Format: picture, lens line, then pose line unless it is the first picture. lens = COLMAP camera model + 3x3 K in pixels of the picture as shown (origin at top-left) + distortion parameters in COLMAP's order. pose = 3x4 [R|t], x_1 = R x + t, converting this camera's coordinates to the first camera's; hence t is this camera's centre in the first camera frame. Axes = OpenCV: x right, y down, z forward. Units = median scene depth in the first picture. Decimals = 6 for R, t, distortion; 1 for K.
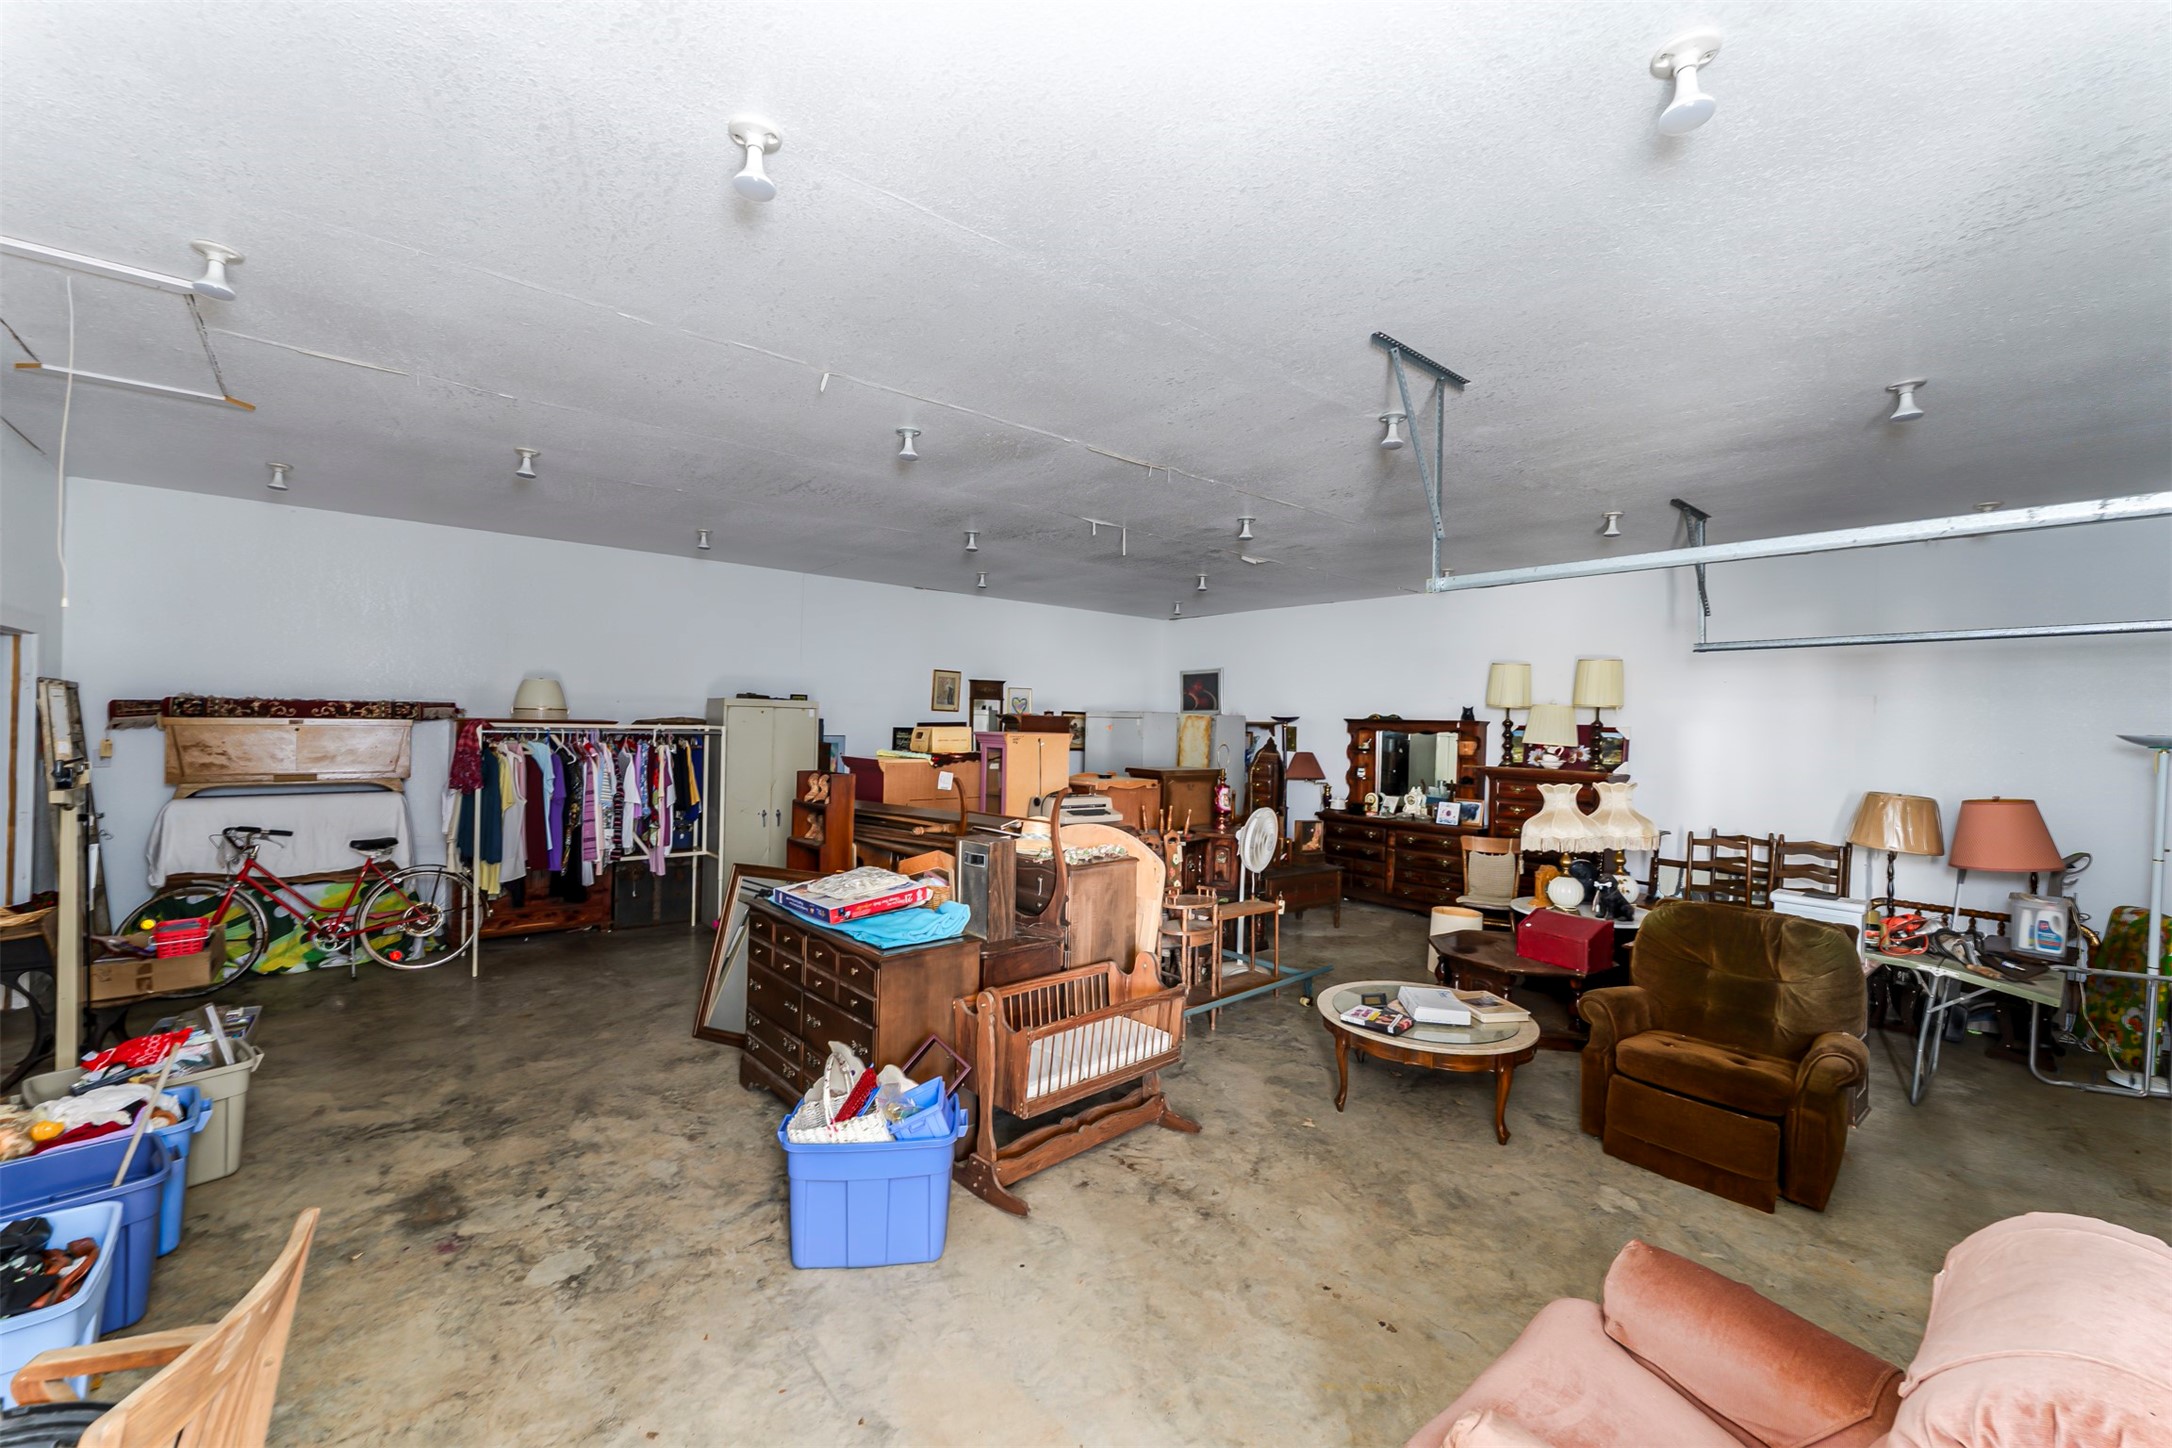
lens RADIAL K [[913.5, 0, 1083.2], [0, 913.5, 715.8], [0, 0, 1]] dist [-0.001905, -0.000326]
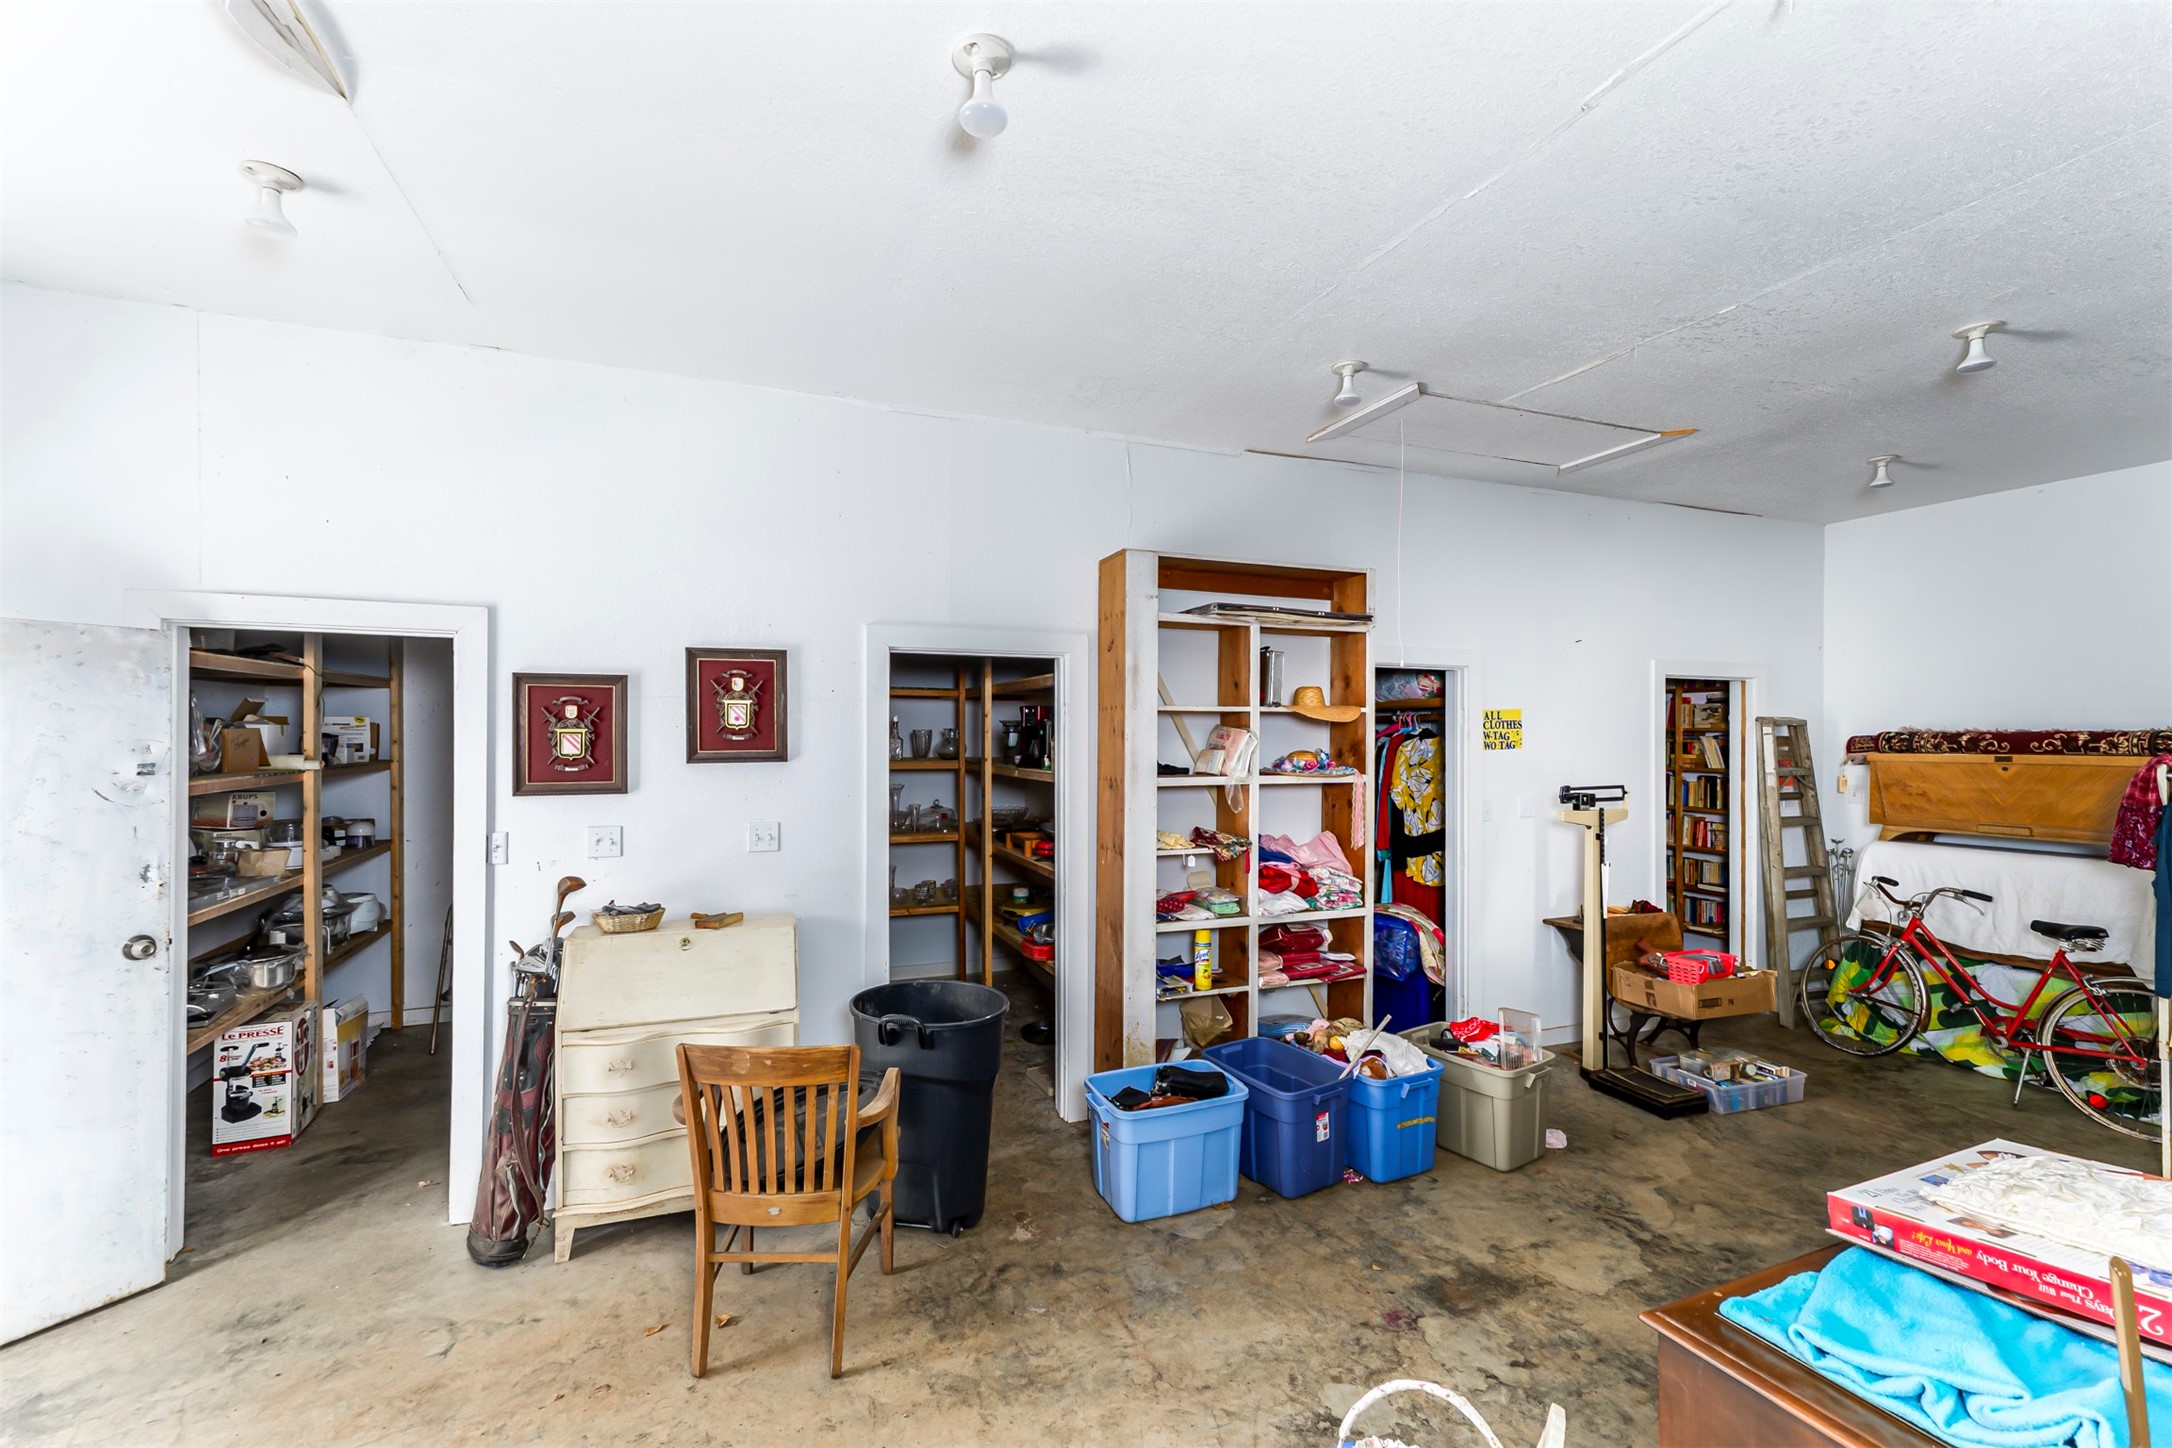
lens RADIAL K [[913.5, 0, 1083.2], [0, 913.5, 715.8], [0, 0, 1]] dist [-0.001905, -0.000326]
pose [[-0.326311, -0.038319, -0.944485, 0.158506], [-0.007995, 0.999254, -0.037779, 0.005204], [0.945229, -0.004776, -0.326374, 0.522587]]
